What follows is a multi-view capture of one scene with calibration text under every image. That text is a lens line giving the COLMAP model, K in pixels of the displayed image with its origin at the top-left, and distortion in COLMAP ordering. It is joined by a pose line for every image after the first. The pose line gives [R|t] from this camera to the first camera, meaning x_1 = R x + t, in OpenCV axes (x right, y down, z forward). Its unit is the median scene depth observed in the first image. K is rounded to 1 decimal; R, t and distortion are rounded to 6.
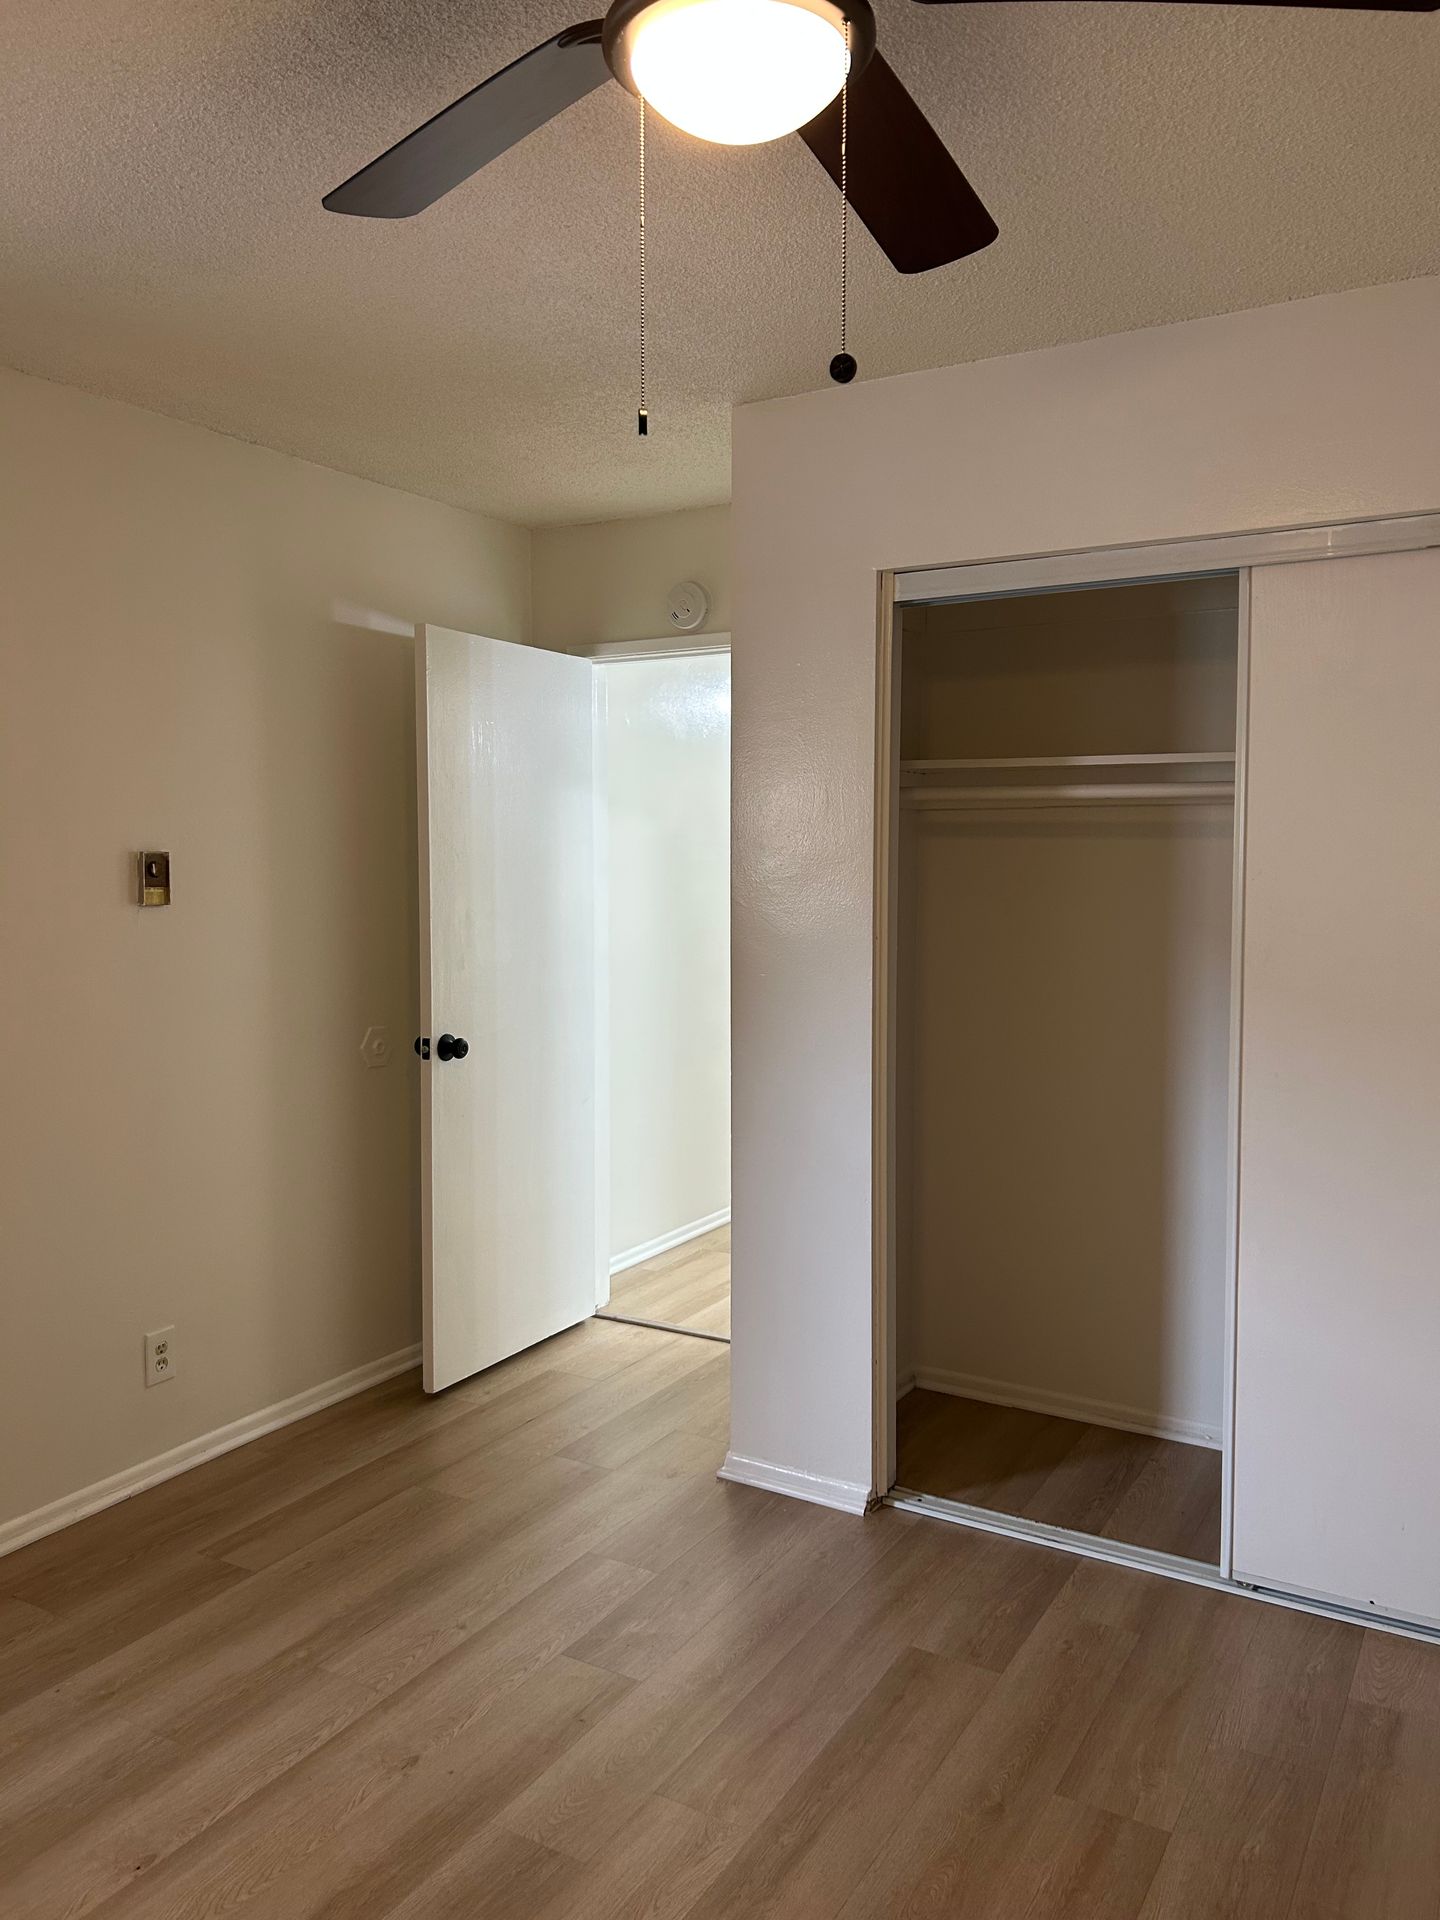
lens RADIAL K [[1442.5, 0, 720.1], [0, 1442.5, 958.8], [0, 0, 1]] dist [0.049986, -0.048882]
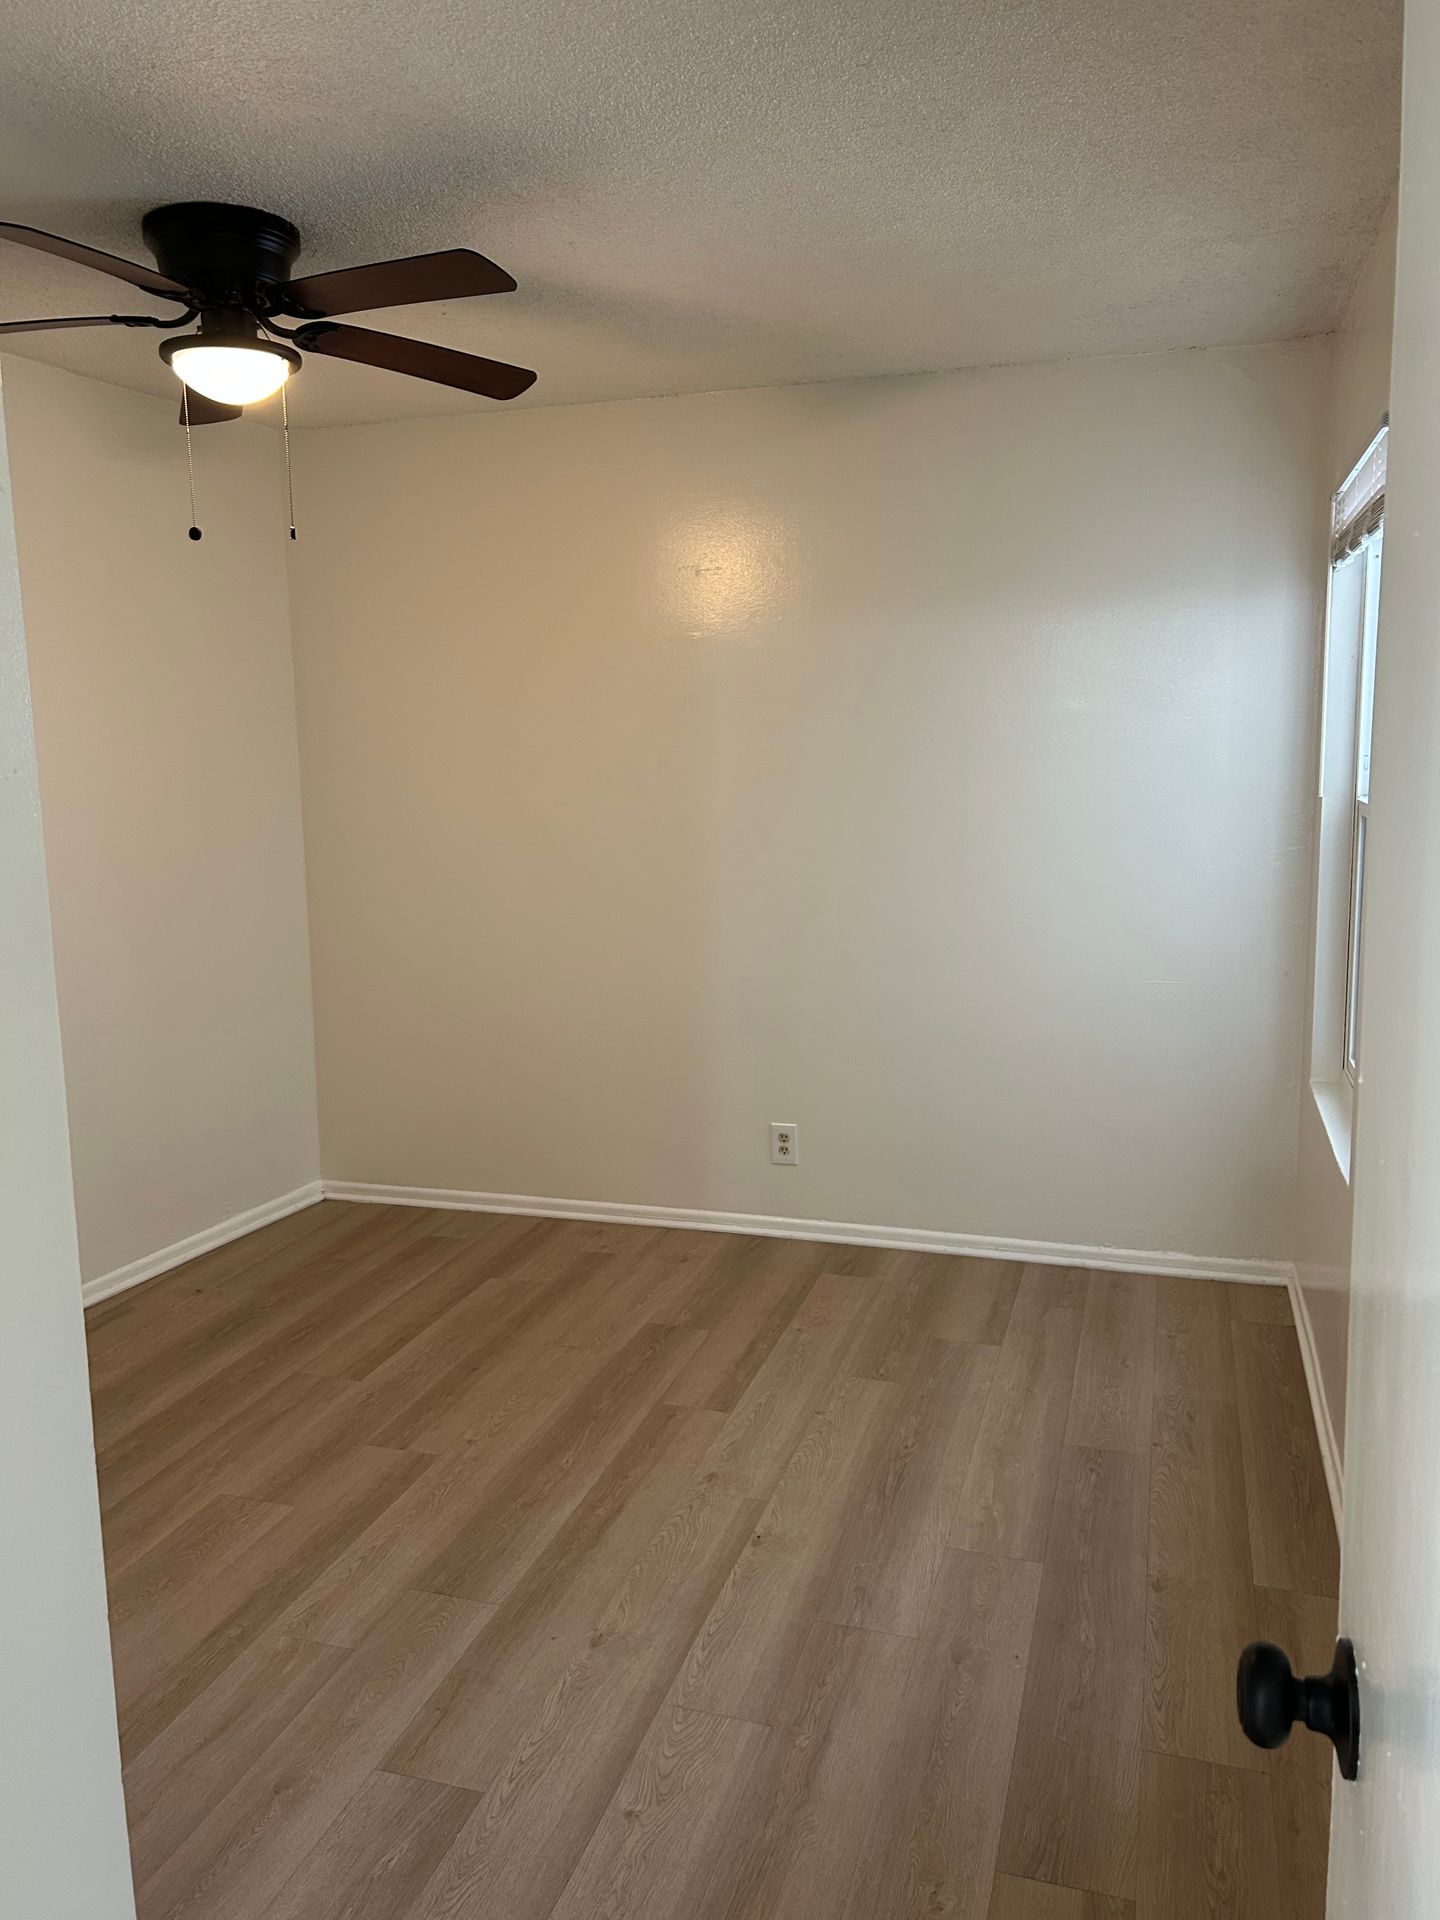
lens RADIAL K [[1442.5, 0, 710.0], [0, 1442.5, 963.0], [0, 0, 1]] dist [0.049986, -0.048882]
pose [[-0.975872, 0.054873, -0.211338, -0.095723], [0.006229, 0.974509, 0.224260, -0.149724], [0.218257, 0.217532, -0.951338, 1.855308]]
